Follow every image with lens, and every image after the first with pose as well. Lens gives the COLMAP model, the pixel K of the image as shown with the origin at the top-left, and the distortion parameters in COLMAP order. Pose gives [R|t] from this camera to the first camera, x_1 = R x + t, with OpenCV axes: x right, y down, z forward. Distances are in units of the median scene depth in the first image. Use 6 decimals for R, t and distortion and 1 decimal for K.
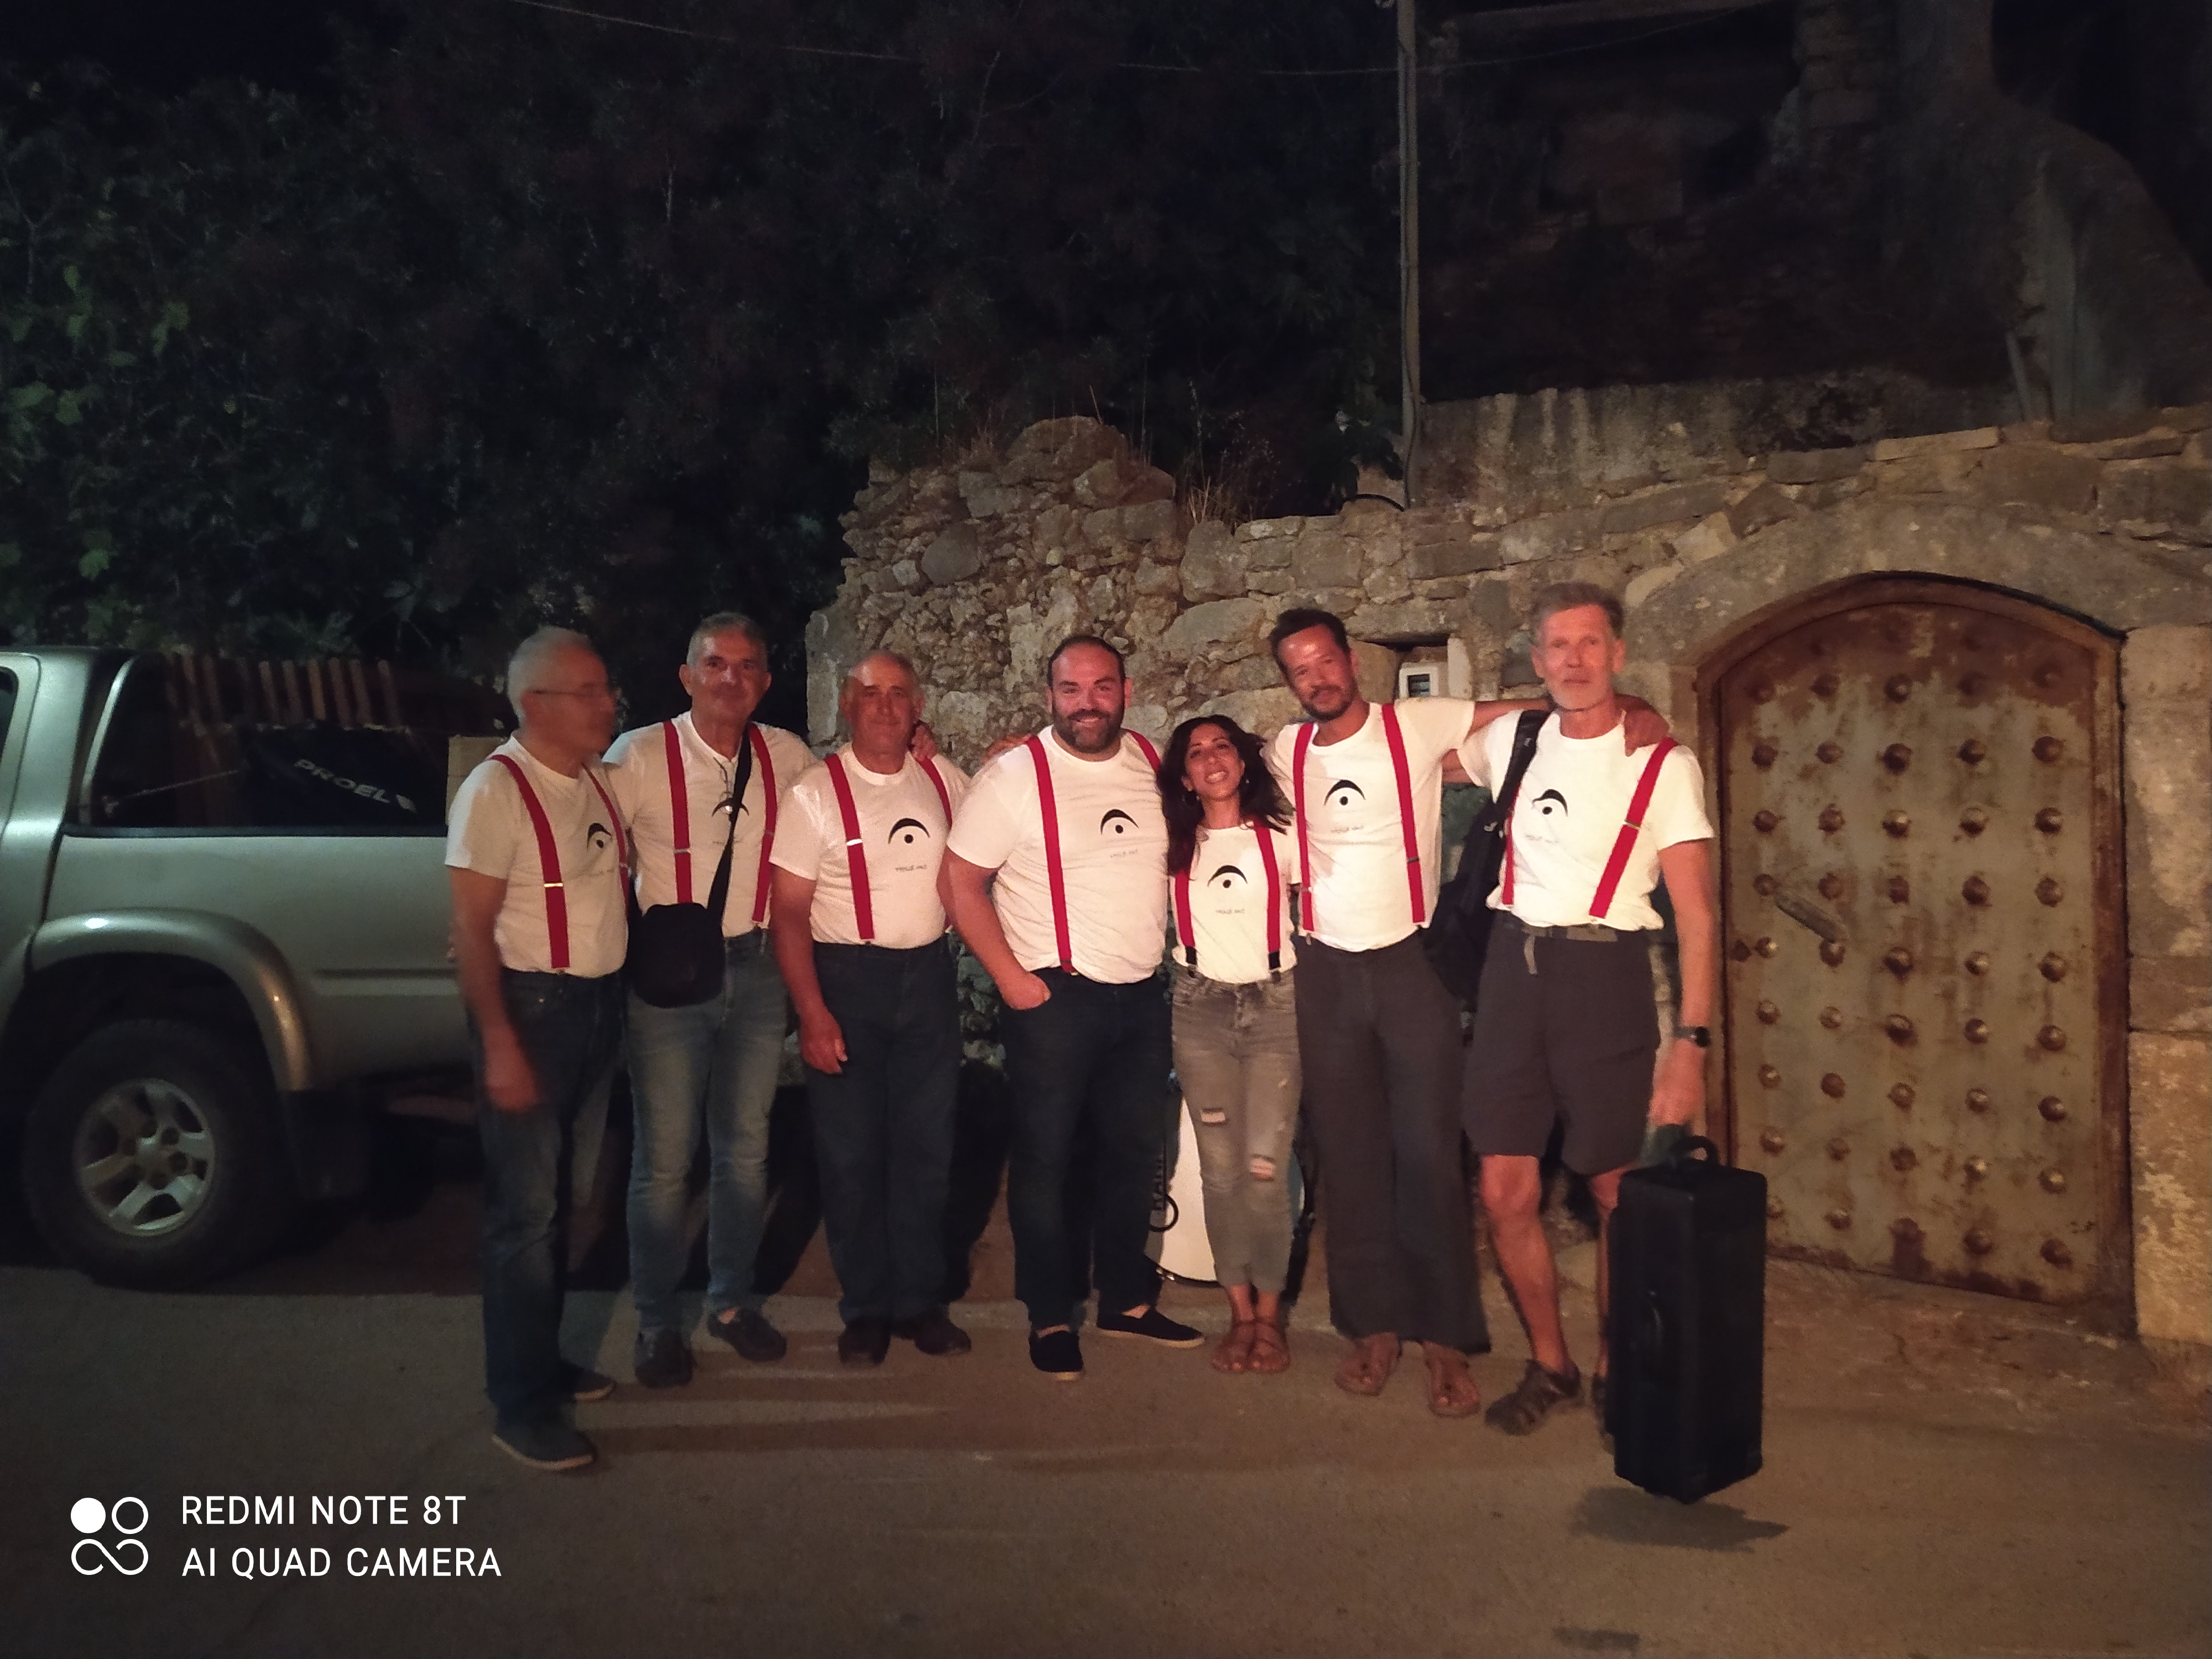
lens RADIAL K [[1647.0, 0, 1079.3], [0, 1647.0, 818.4], [0, 0, 1]] dist [0.125469, -0.189169]
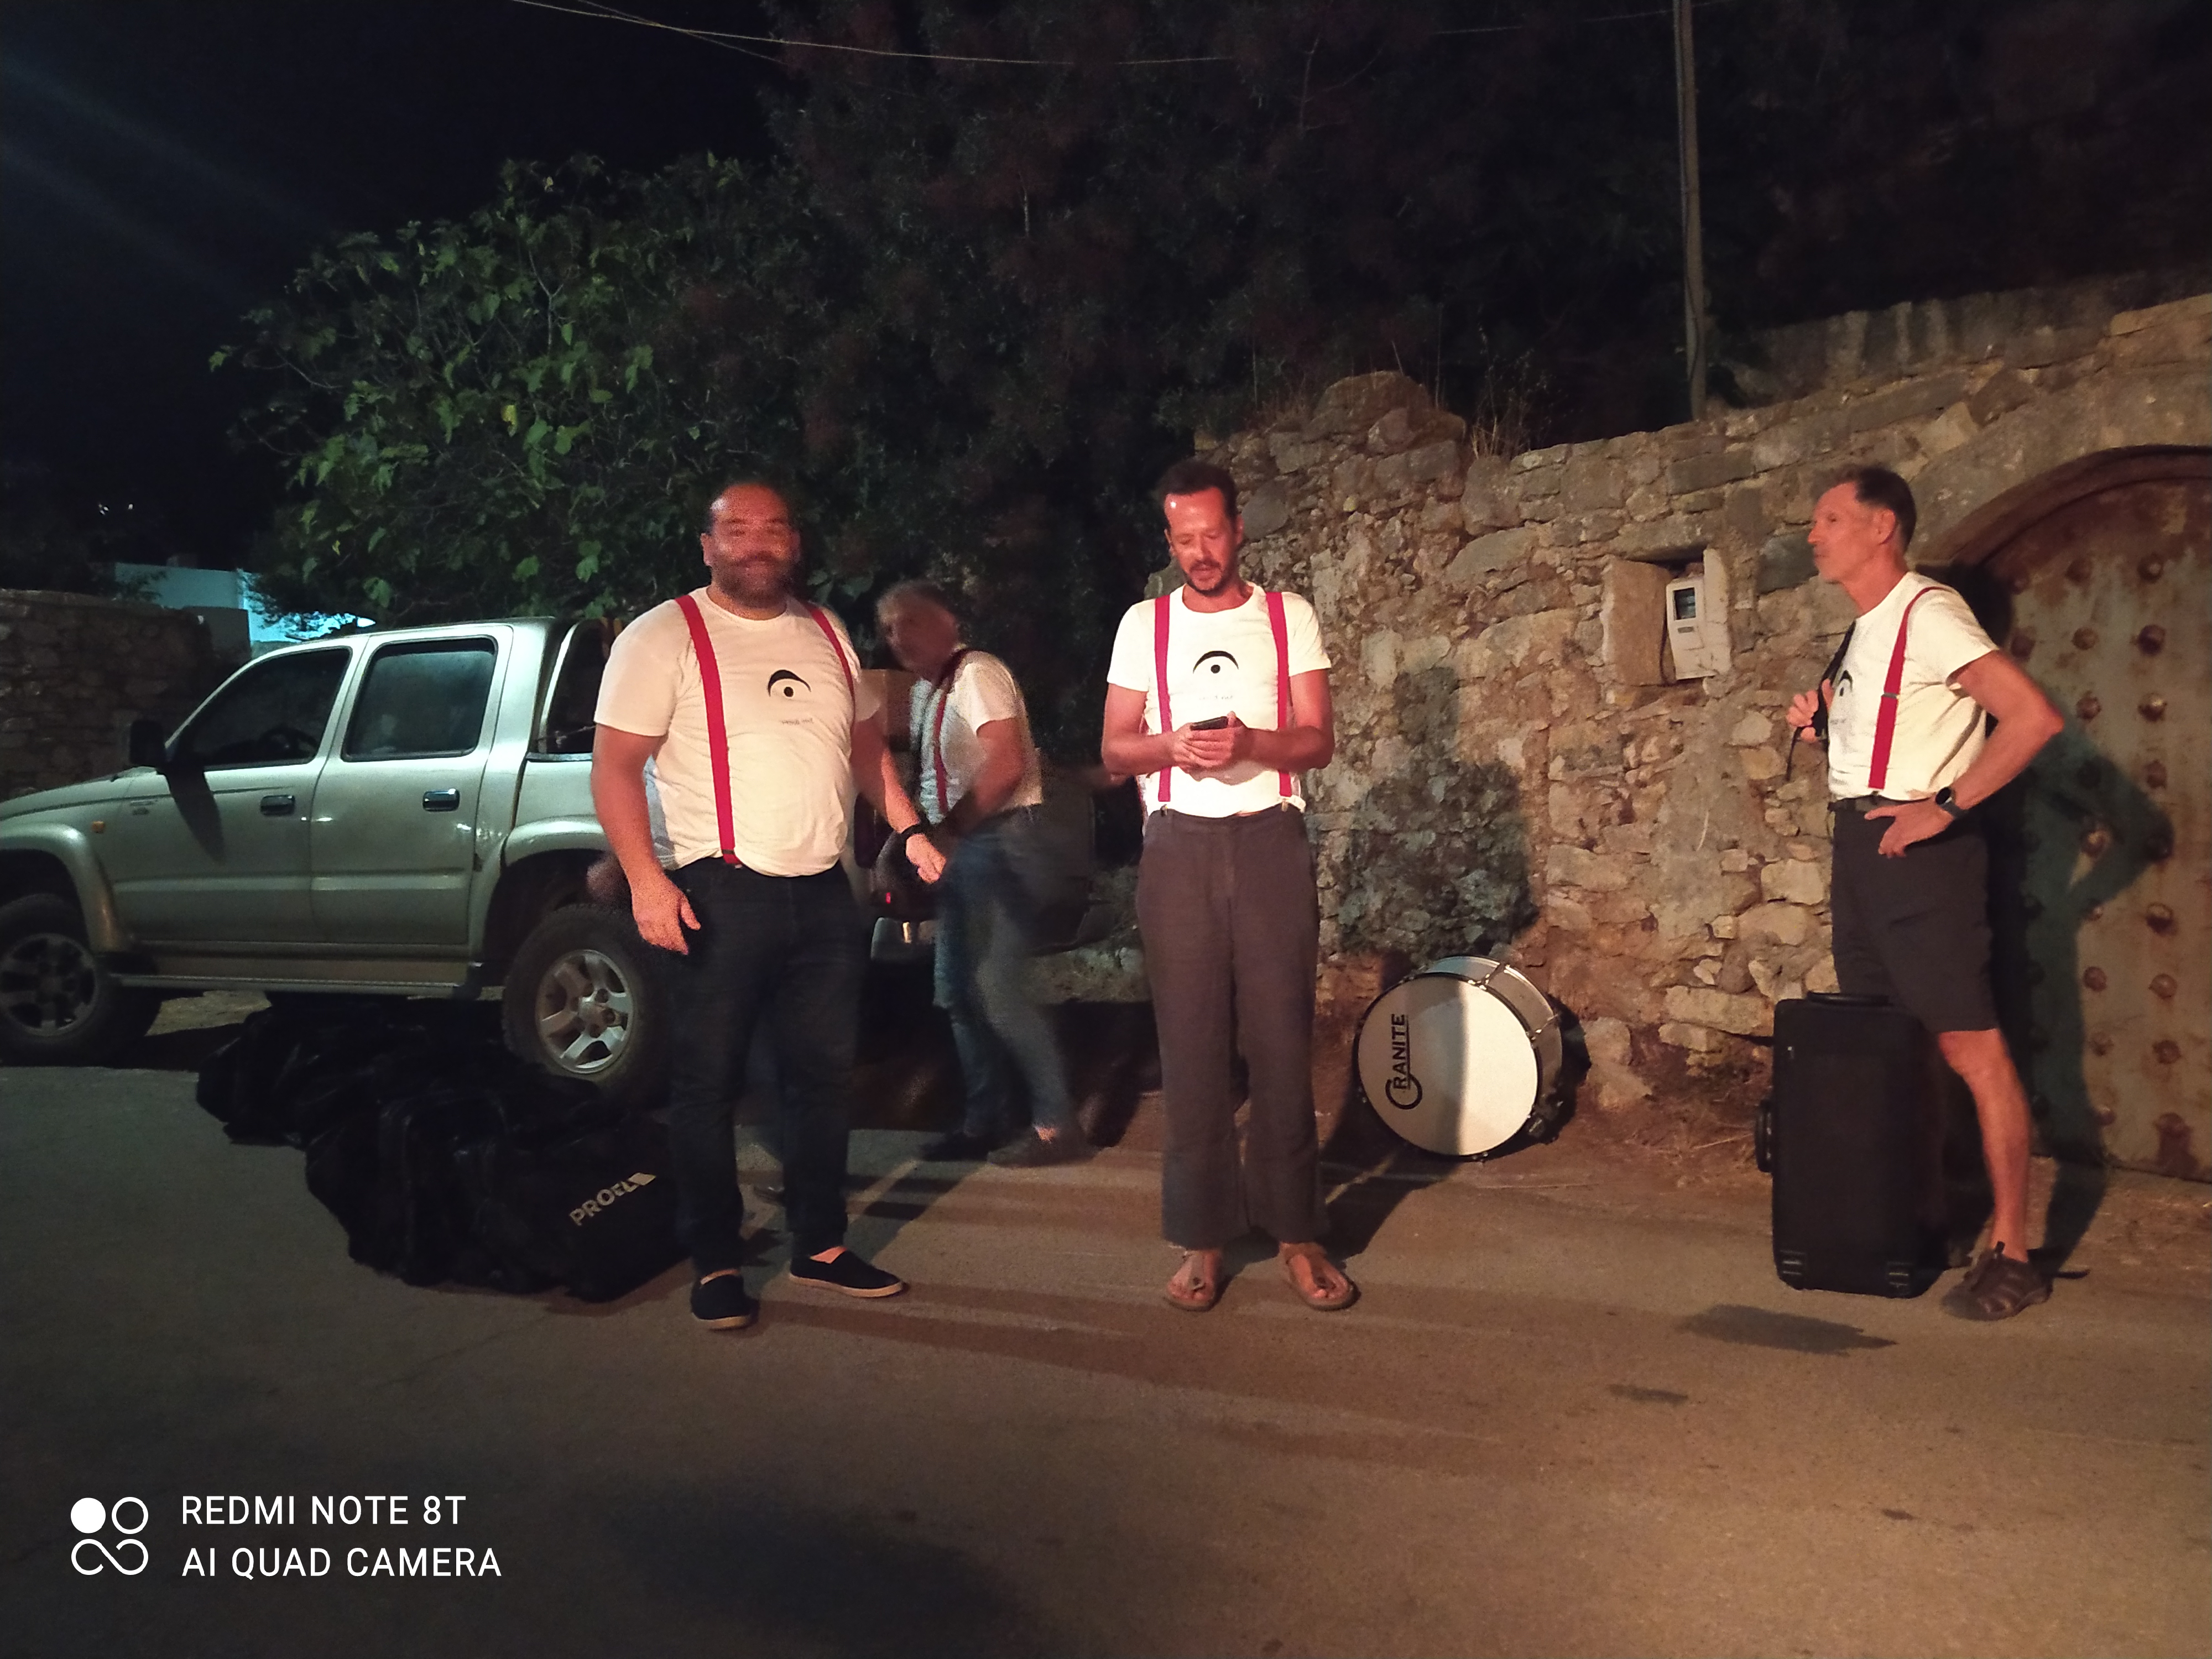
lens RADIAL K [[1647.0, 0, 1079.3], [0, 1647.0, 818.4], [0, 0, 1]] dist [0.125469, -0.189169]
pose [[0.961137, -0.011492, -0.275833, 0.112551], [0.011945, 0.999929, -0.000037, 0.043648], [0.275814, -0.003259, 0.961205, -0.079693]]
